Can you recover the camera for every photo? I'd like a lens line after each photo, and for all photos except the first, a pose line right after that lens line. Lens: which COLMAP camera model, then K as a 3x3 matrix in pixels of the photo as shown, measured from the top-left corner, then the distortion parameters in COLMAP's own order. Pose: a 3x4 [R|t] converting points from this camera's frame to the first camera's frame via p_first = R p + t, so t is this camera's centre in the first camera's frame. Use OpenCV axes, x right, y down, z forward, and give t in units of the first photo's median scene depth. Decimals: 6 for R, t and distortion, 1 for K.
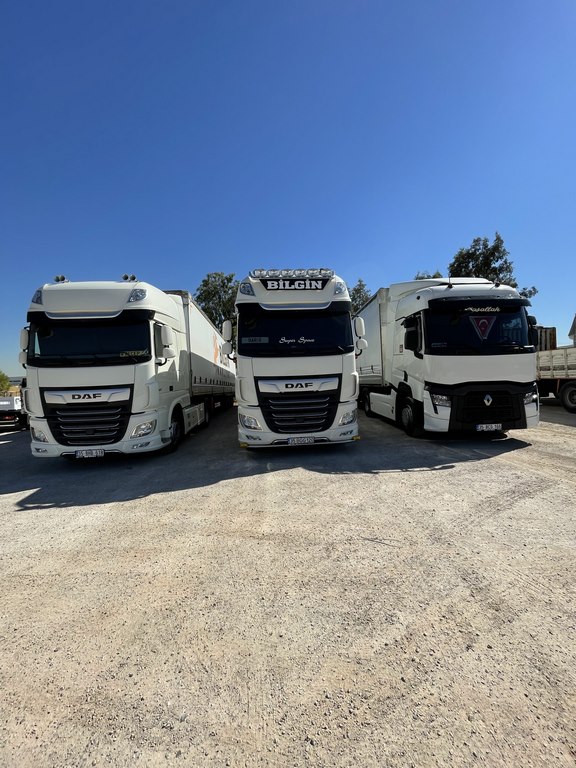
lens RADIAL K [[309.5, 0, 288.0], [0, 309.5, 384.0], [0, 0, 1]] dist [-0.000157, 0.000006]
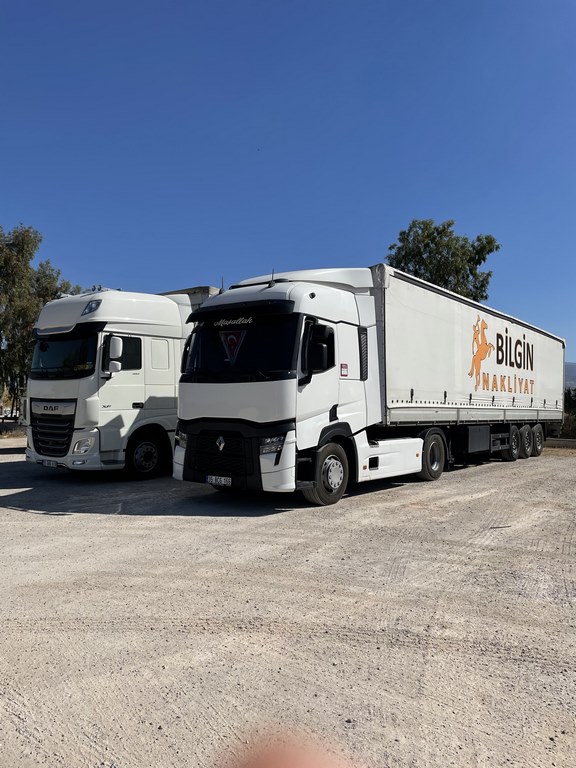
lens RADIAL K [[573.0, 0, 291.3], [0, 573.0, 378.7], [0, 0, 1]] dist [0.087003, -0.114647]
pose [[0.752562, 0.032337, -0.657727, 1.190669], [-0.062923, 0.997755, -0.022941, -0.062371], [0.655509, 0.058651, 0.752907, 0.061031]]
